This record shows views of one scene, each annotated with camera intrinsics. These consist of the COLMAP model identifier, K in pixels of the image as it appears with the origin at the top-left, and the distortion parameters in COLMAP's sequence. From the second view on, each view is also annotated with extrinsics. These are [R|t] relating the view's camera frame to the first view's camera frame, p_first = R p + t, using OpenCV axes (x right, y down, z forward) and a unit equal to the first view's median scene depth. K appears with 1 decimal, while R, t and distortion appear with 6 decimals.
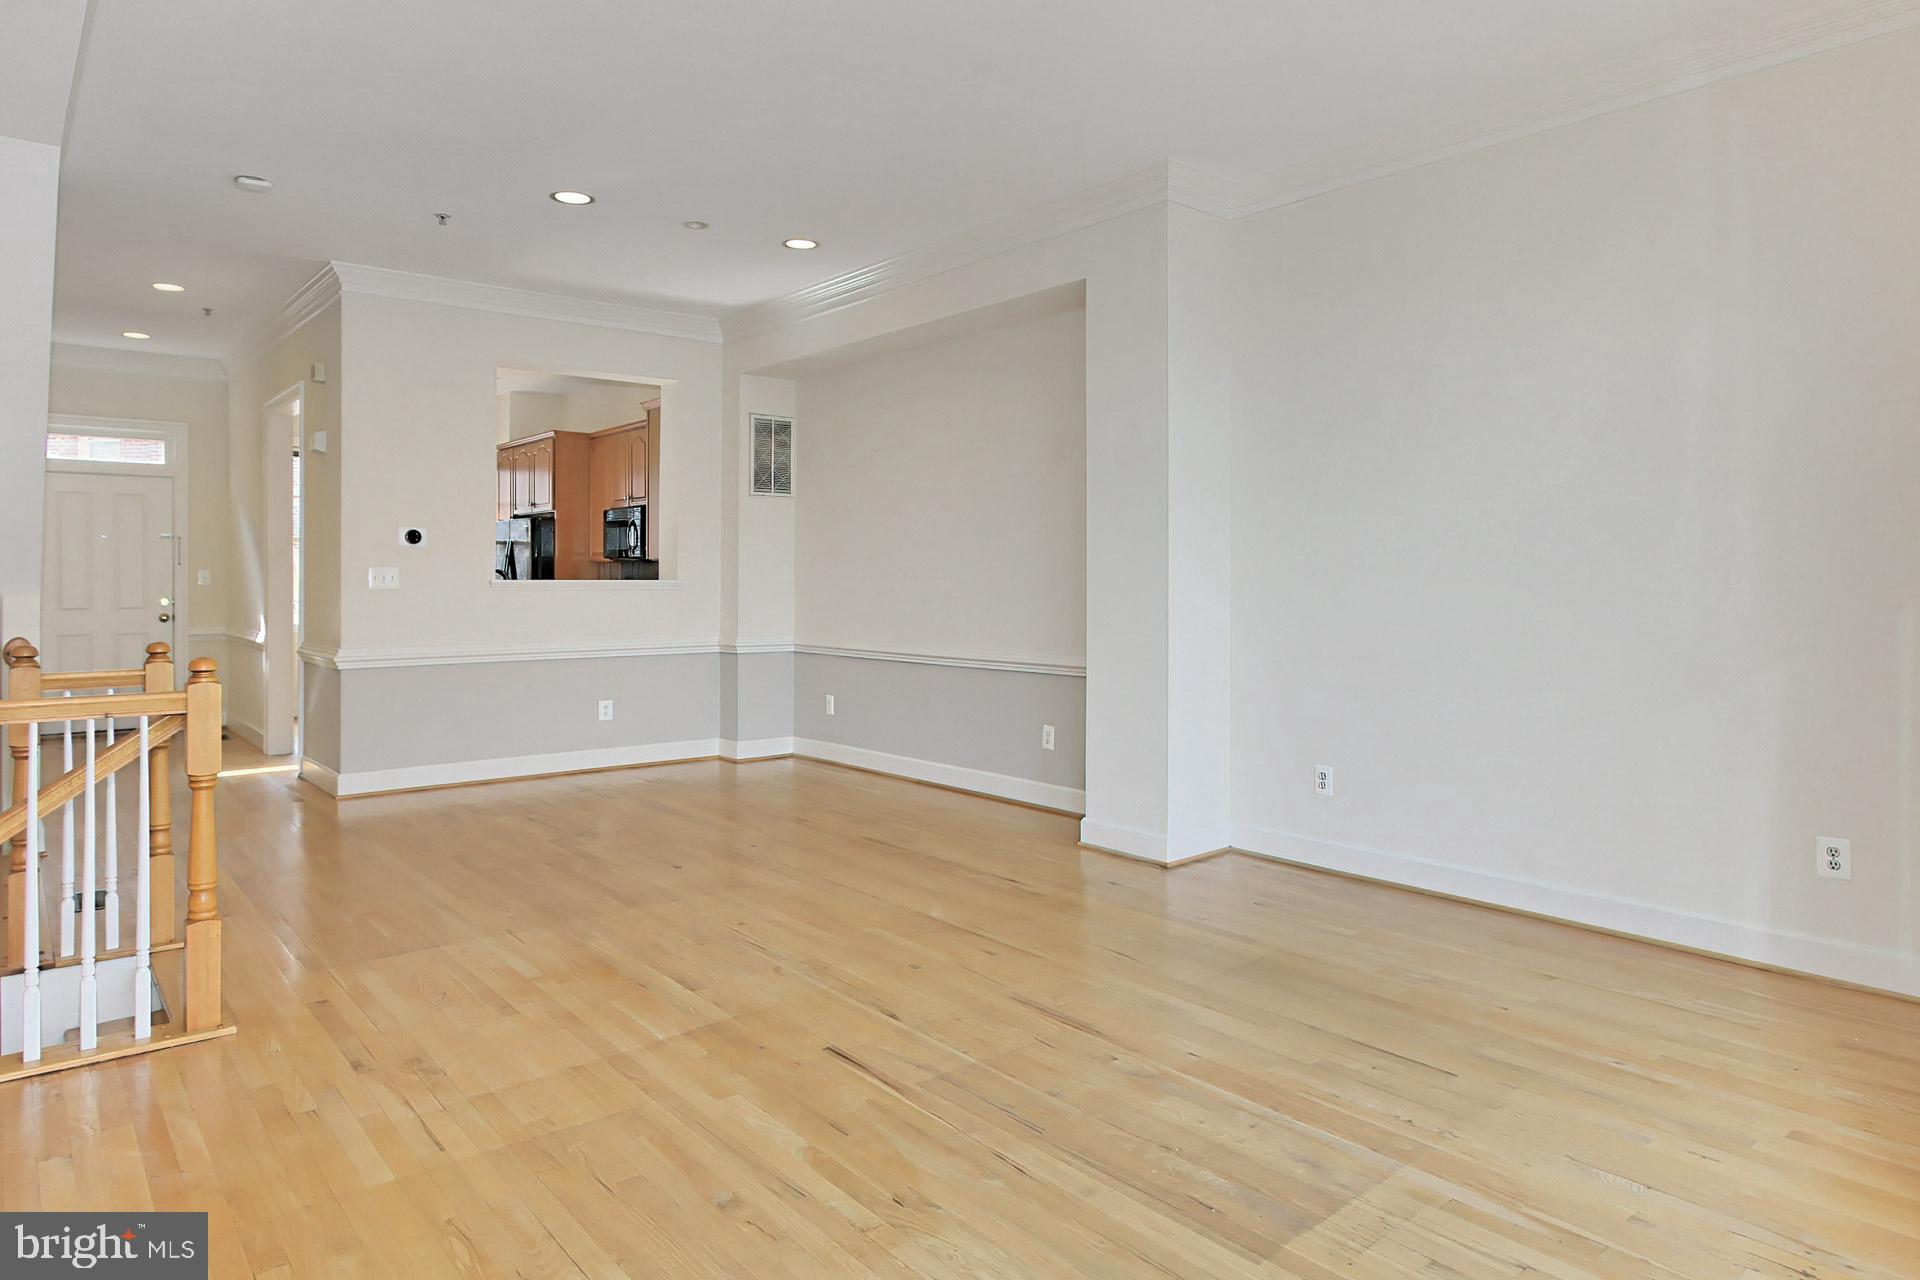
lens RADIAL K [[1183.7, 0, 988.7], [0, 1183.7, 581.0], [0, 0, 1]] dist [-0.012580, 0.000645]
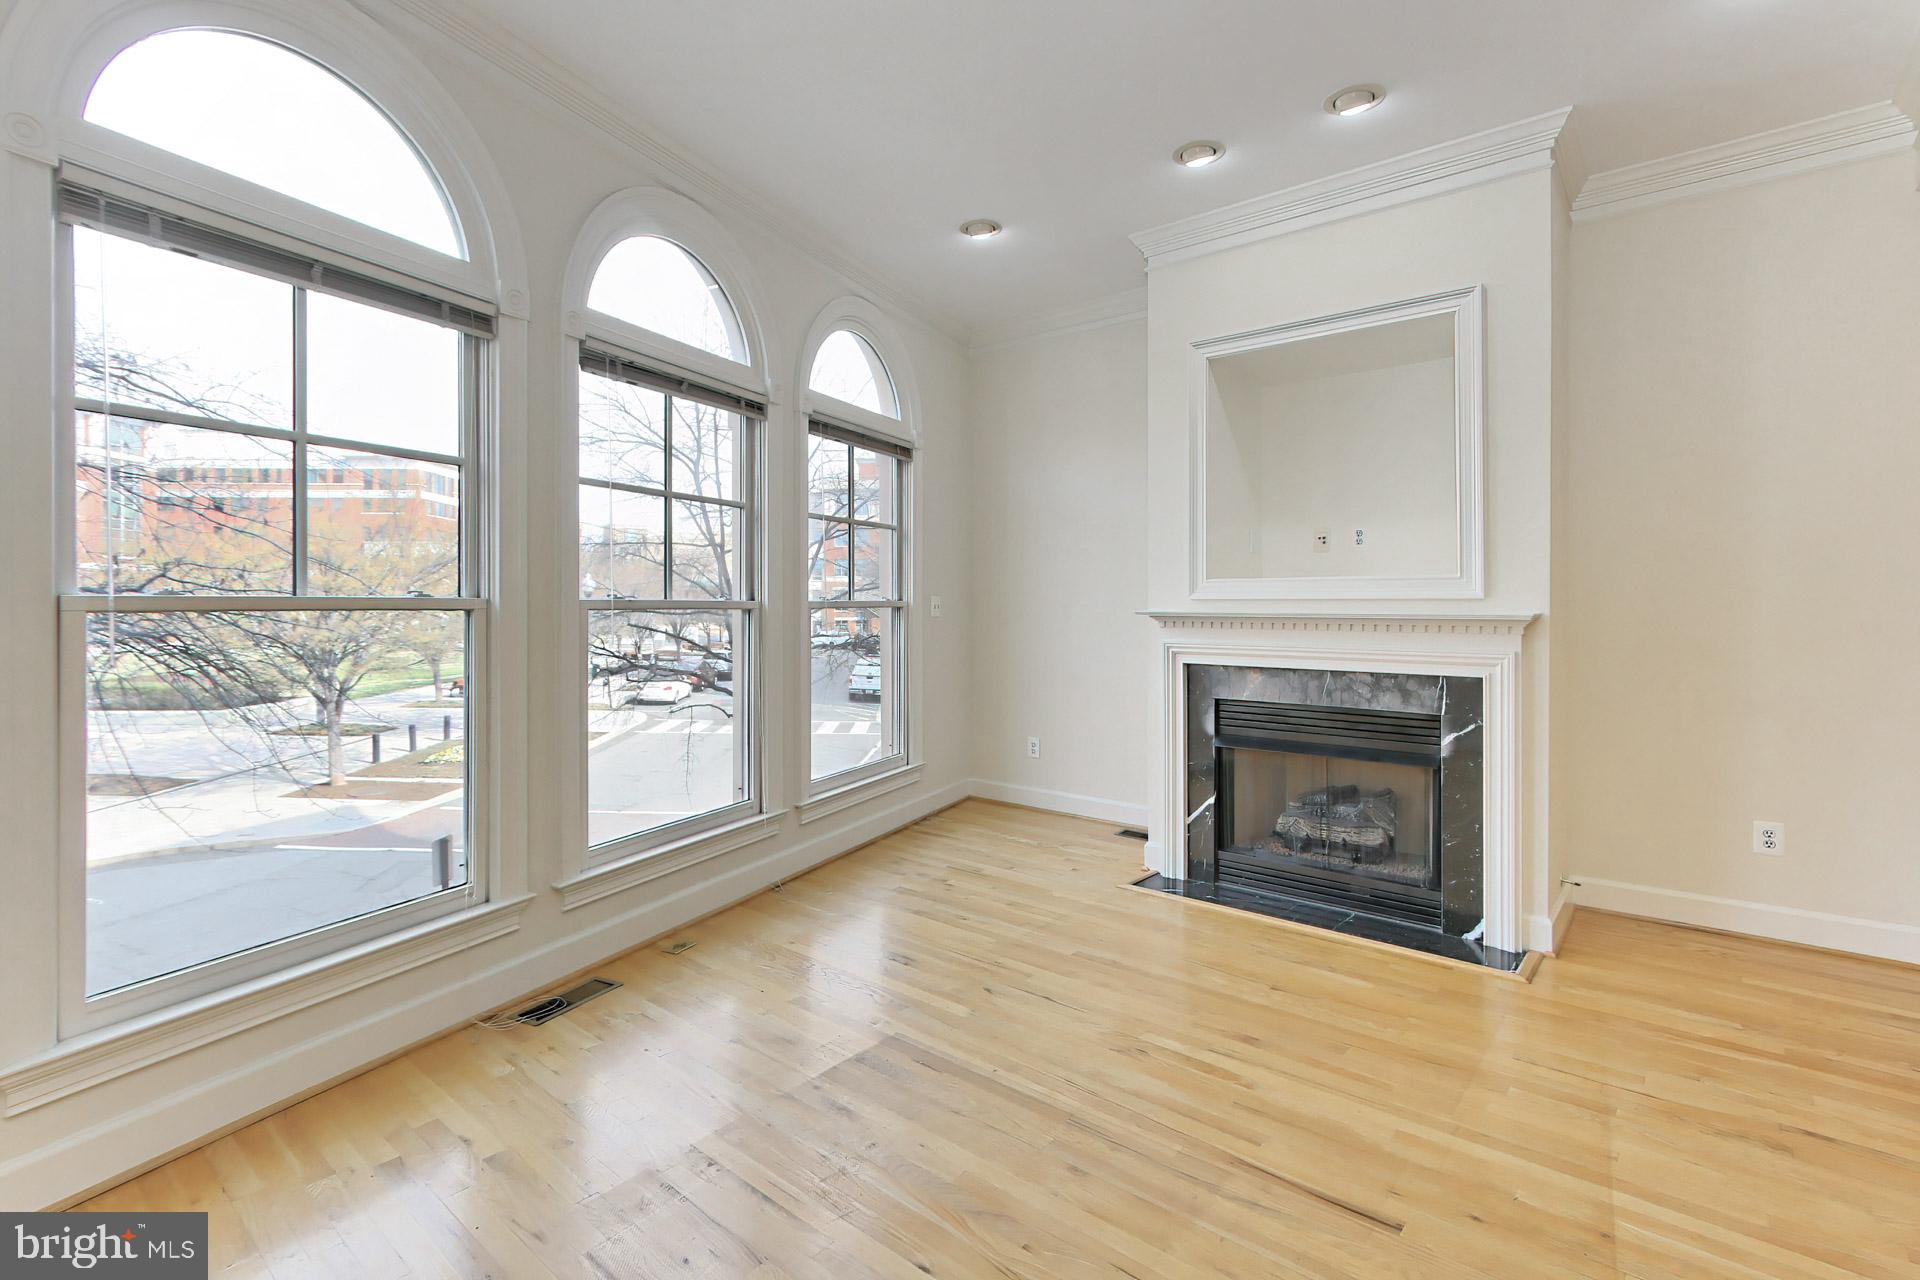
lens RADIAL K [[889.8, 0, 959.8], [0, 889.8, 606.4], [0, 0, 1]] dist [-0.003584, -0.000109]
pose [[-0.985779, -0.003388, -0.168012, 0.093709], [-0.004095, 0.999984, 0.003863, -0.002337], [0.167996, 0.004496, -0.985777, 0.590423]]
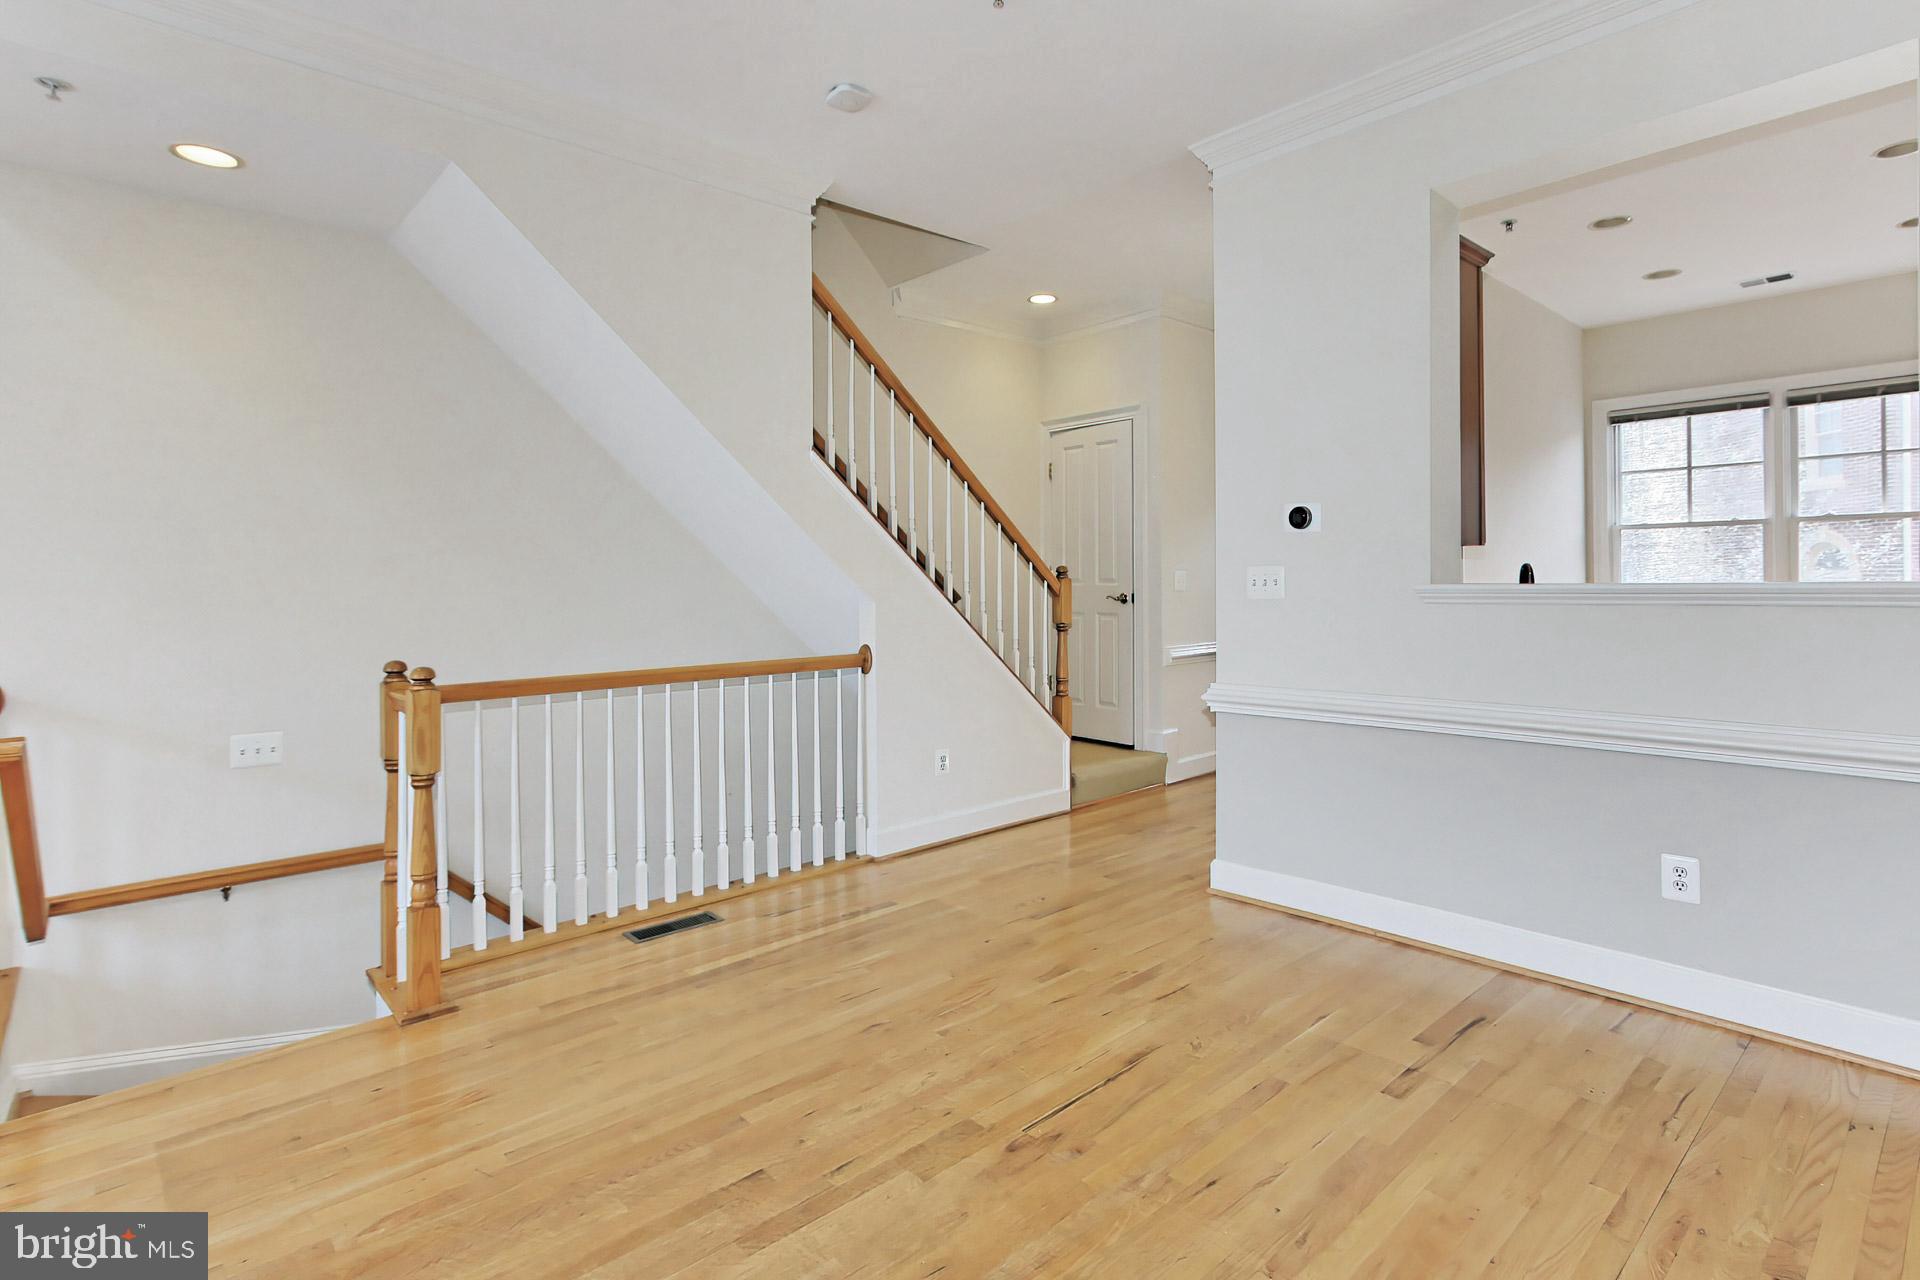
lens RADIAL K [[957.0, 0, 989.7], [0, 957.0, 578.8], [0, 0, 1]] dist [-0.002959, 0.000034]
pose [[0.048044, -0.006390, -0.998825, 0.018689], [0.011910, 0.999912, -0.005824, -0.002872], [0.998774, -0.011616, 0.048116, 0.688851]]
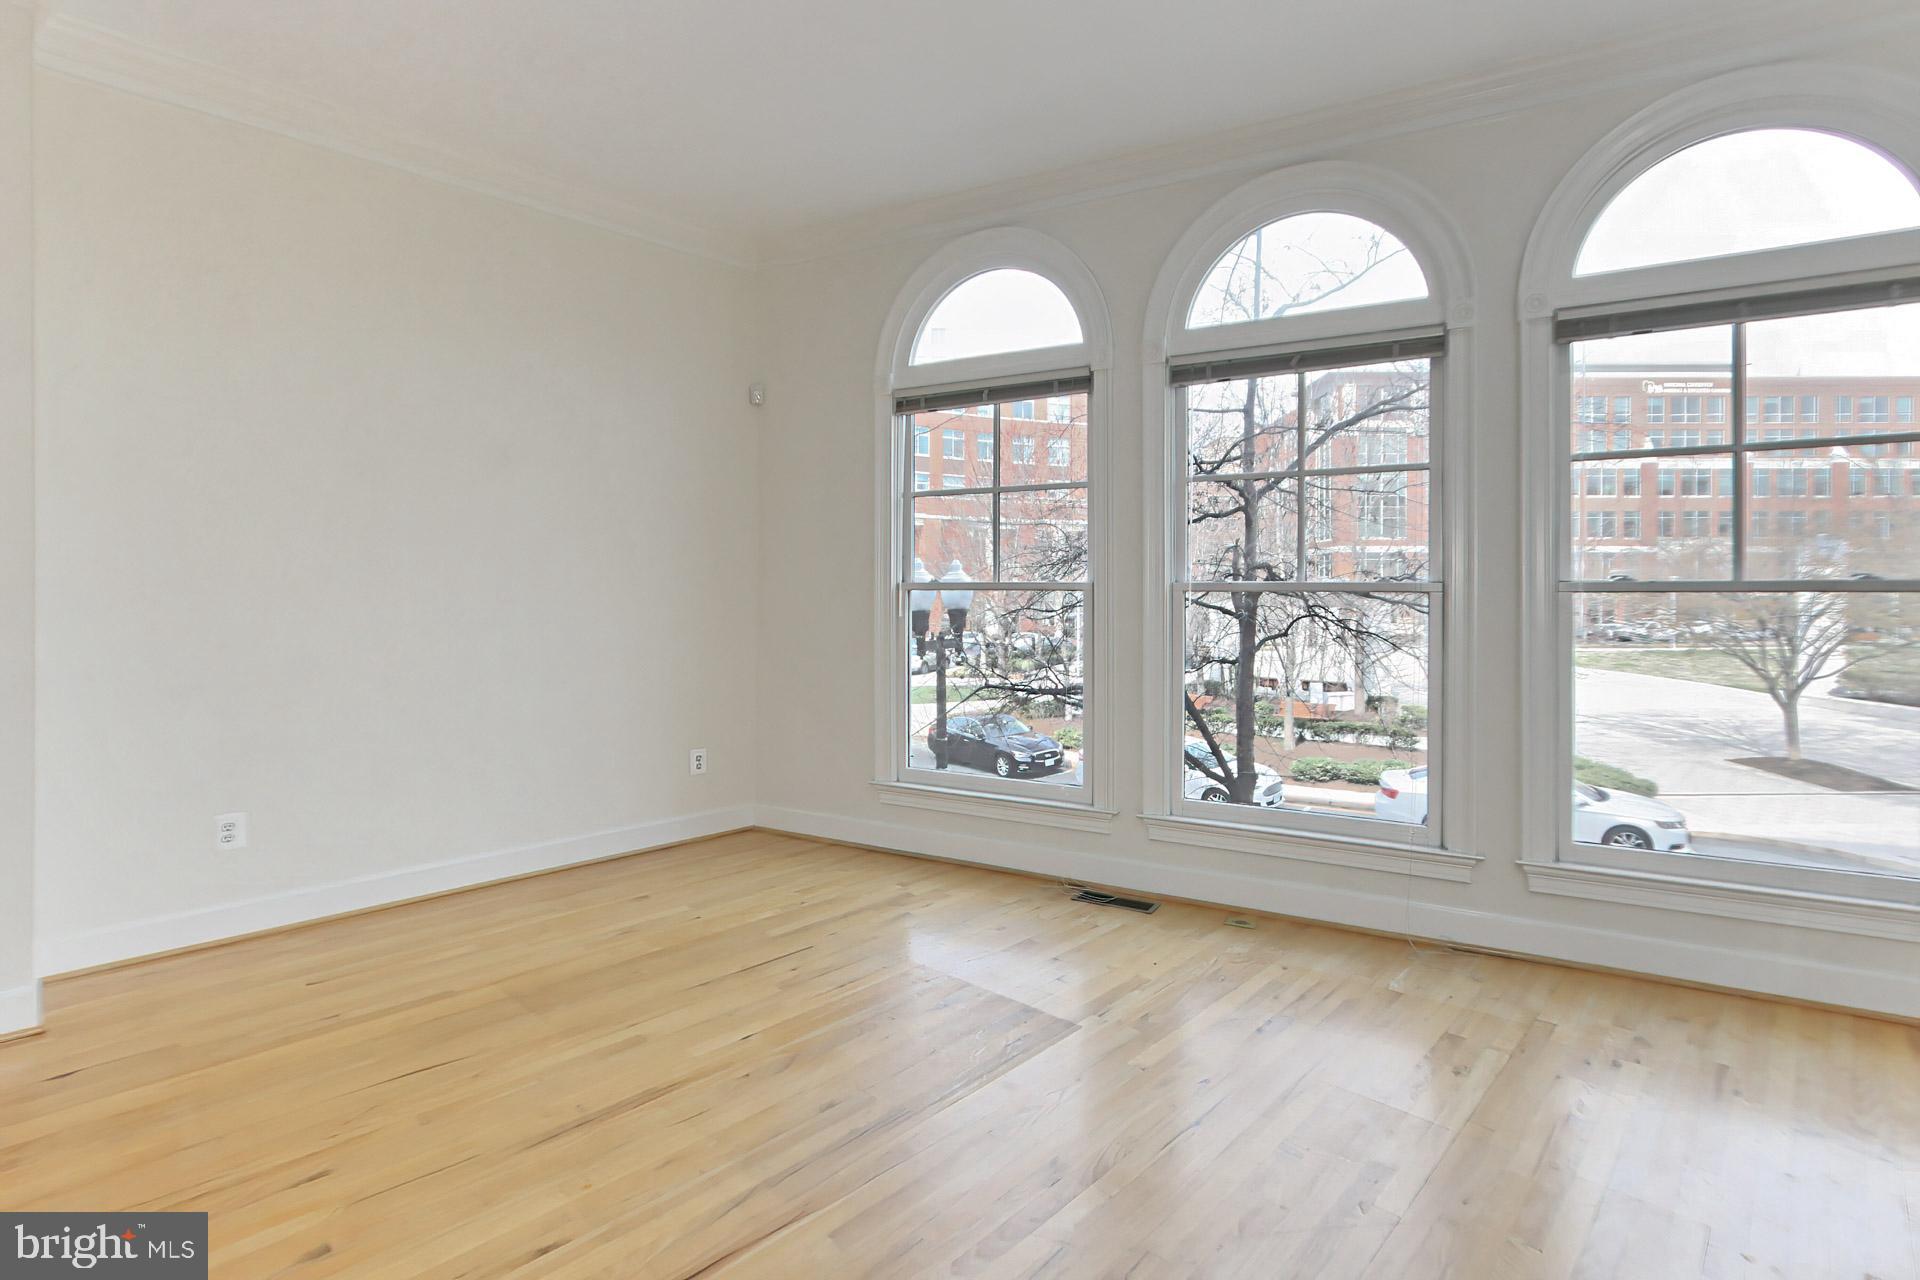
lens RADIAL K [[931.9, 0, 977.2], [0, 931.9, 589.8], [0, 0, 1]] dist [-0.000398, 0.001024]
pose [[-0.112511, -0.003910, 0.993643, -0.261808], [0.001748, 0.999990, 0.004133, -0.001701], [-0.993649, 0.002202, -0.112503, 0.341334]]
